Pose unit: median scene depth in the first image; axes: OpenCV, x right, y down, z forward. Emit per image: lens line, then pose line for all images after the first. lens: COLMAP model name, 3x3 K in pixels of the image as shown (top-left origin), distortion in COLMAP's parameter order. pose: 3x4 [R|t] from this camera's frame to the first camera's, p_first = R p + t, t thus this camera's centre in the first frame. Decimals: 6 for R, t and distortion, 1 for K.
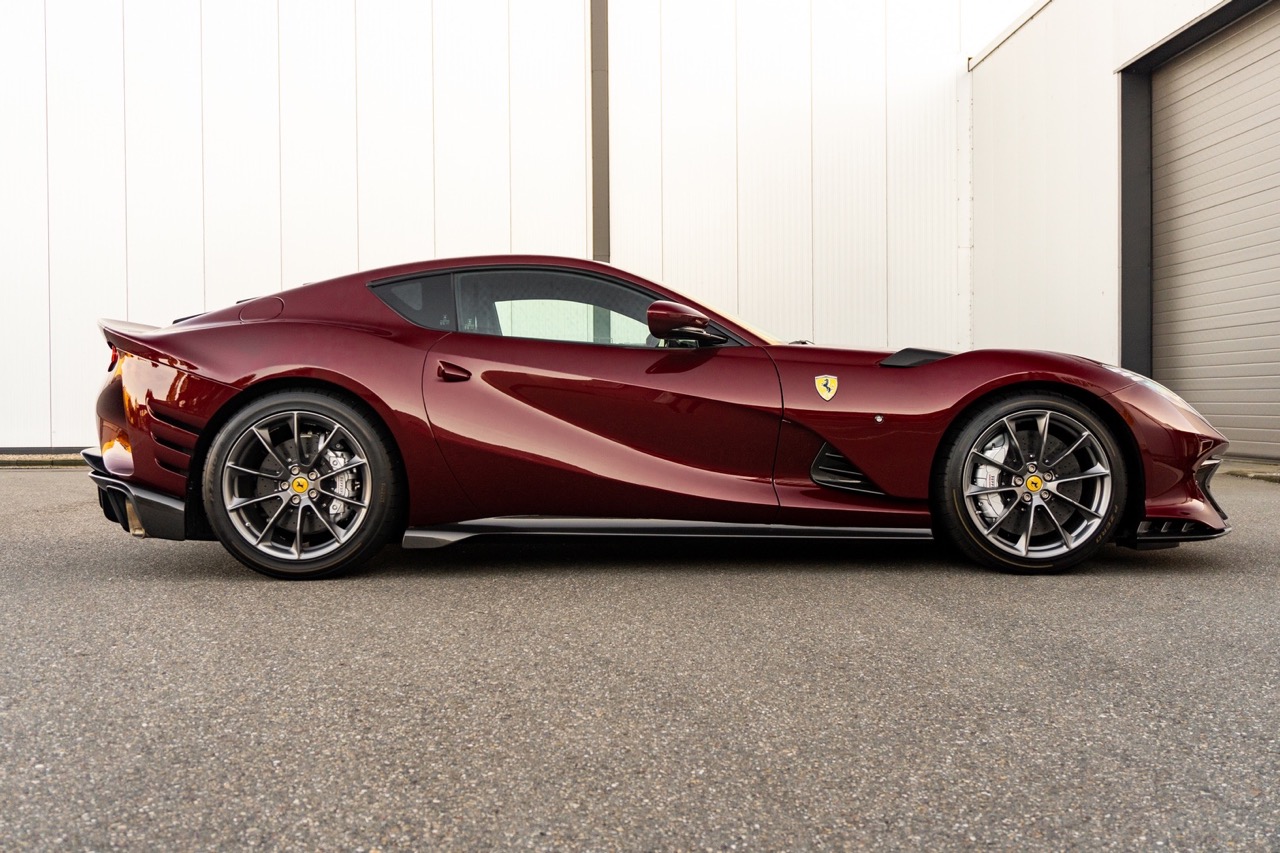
lens RADIAL K [[1354.9, 0, 640.0], [0, 1354.9, 426.5], [0, 0, 1]] dist [0.013721, 0.004111]
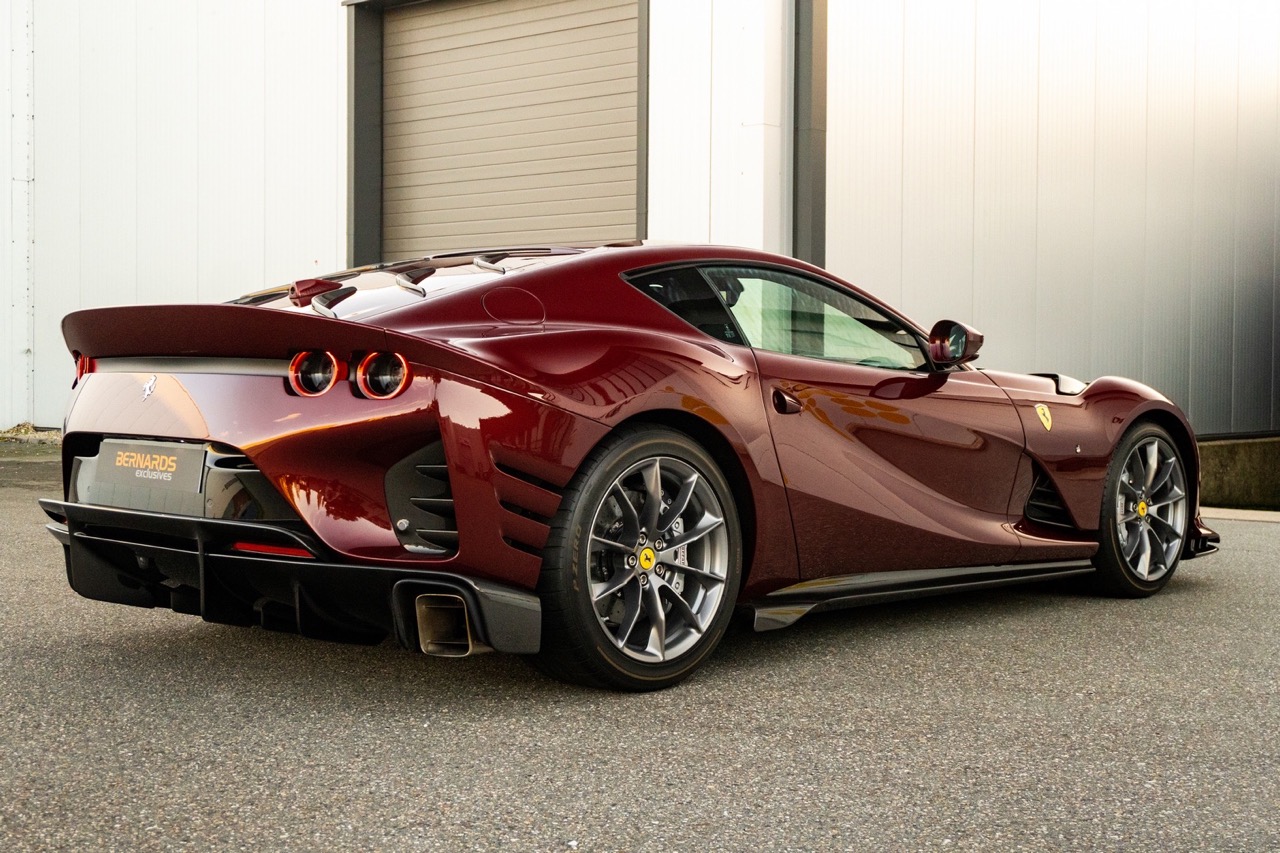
lens RADIAL K [[1709.3, 0, 640.0], [0, 1709.3, 426.5], [0, 0, 1]] dist [0.005223, 0.031472]
pose [[0.693836, -0.011776, 0.720037, -0.907419], [0.000466, 0.999873, 0.015904, -0.041402], [-0.720133, -0.010699, 0.693753, 0.373725]]
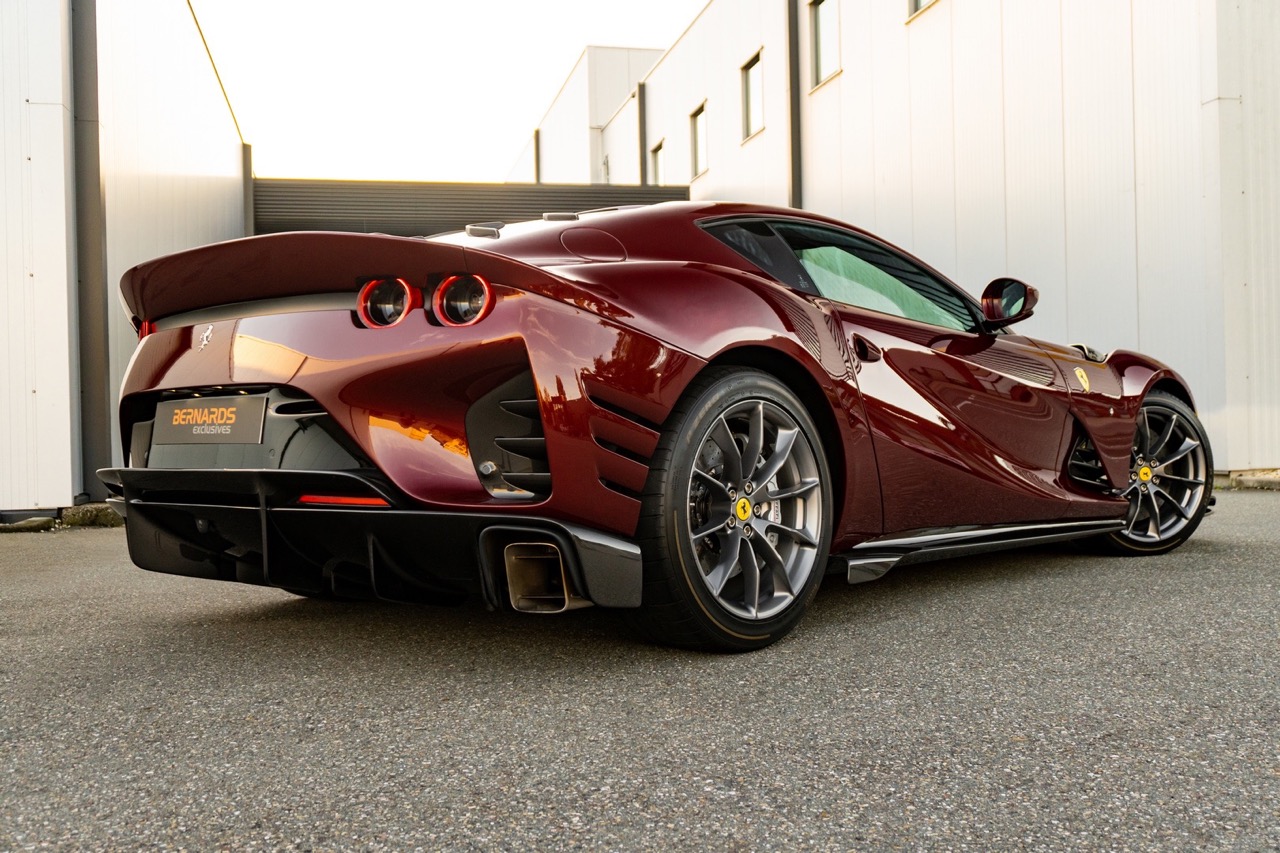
lens RADIAL K [[1256.0, 0, 640.0], [0, 1256.0, 426.5], [0, 0, 1]] dist [0.012219, 0.017940]
pose [[0.677283, -0.003383, 0.735715, -0.747710], [0.028930, 0.999338, -0.022037, 0.015860], [-0.735153, 0.036209, 0.676933, 0.612610]]
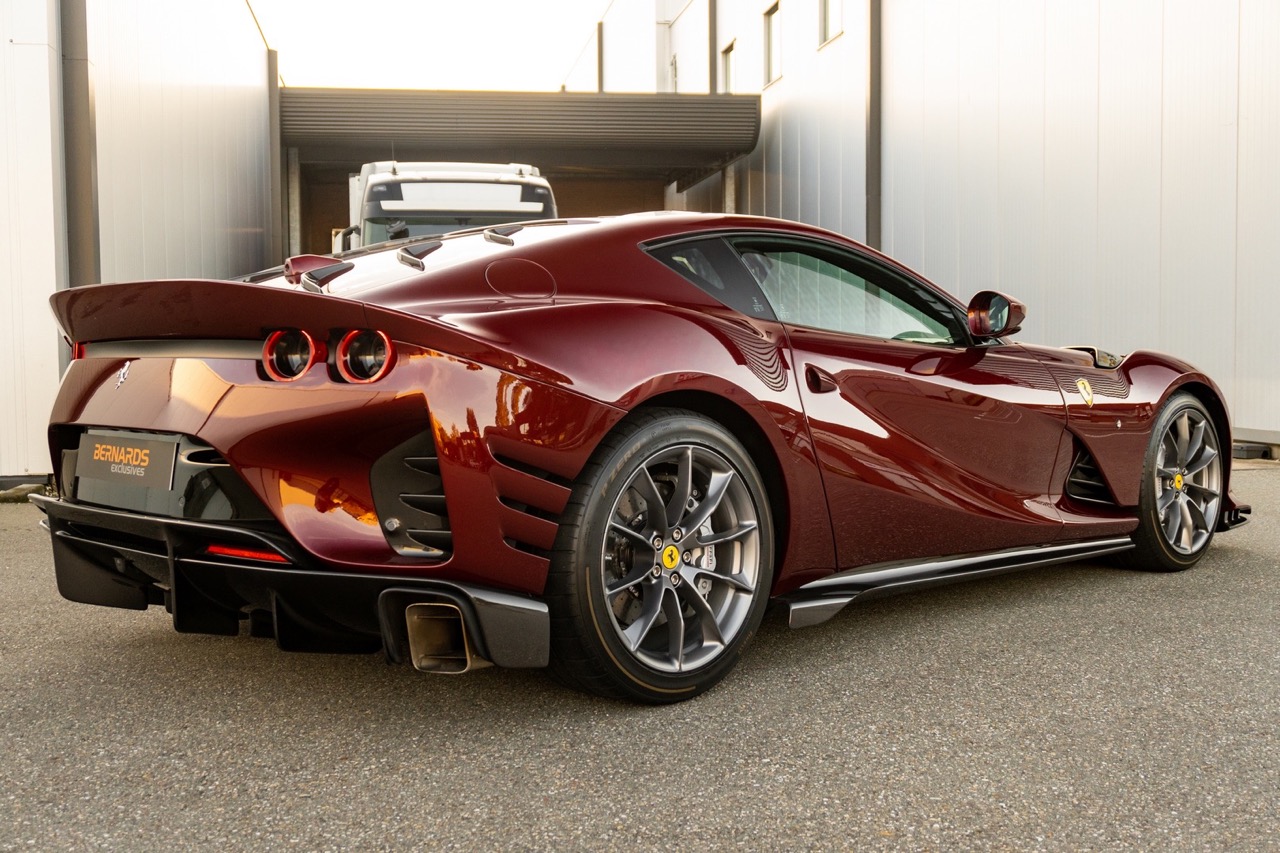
lens RADIAL K [[1398.3, 0, 640.0], [0, 1398.3, 426.5], [0, 0, 1]] dist [-0.005178, -0.026825]
pose [[0.717344, -0.033317, 0.695922, -0.728613], [0.016419, 0.999387, 0.030921, -0.039372], [-0.696525, -0.010754, 0.717452, 0.528053]]
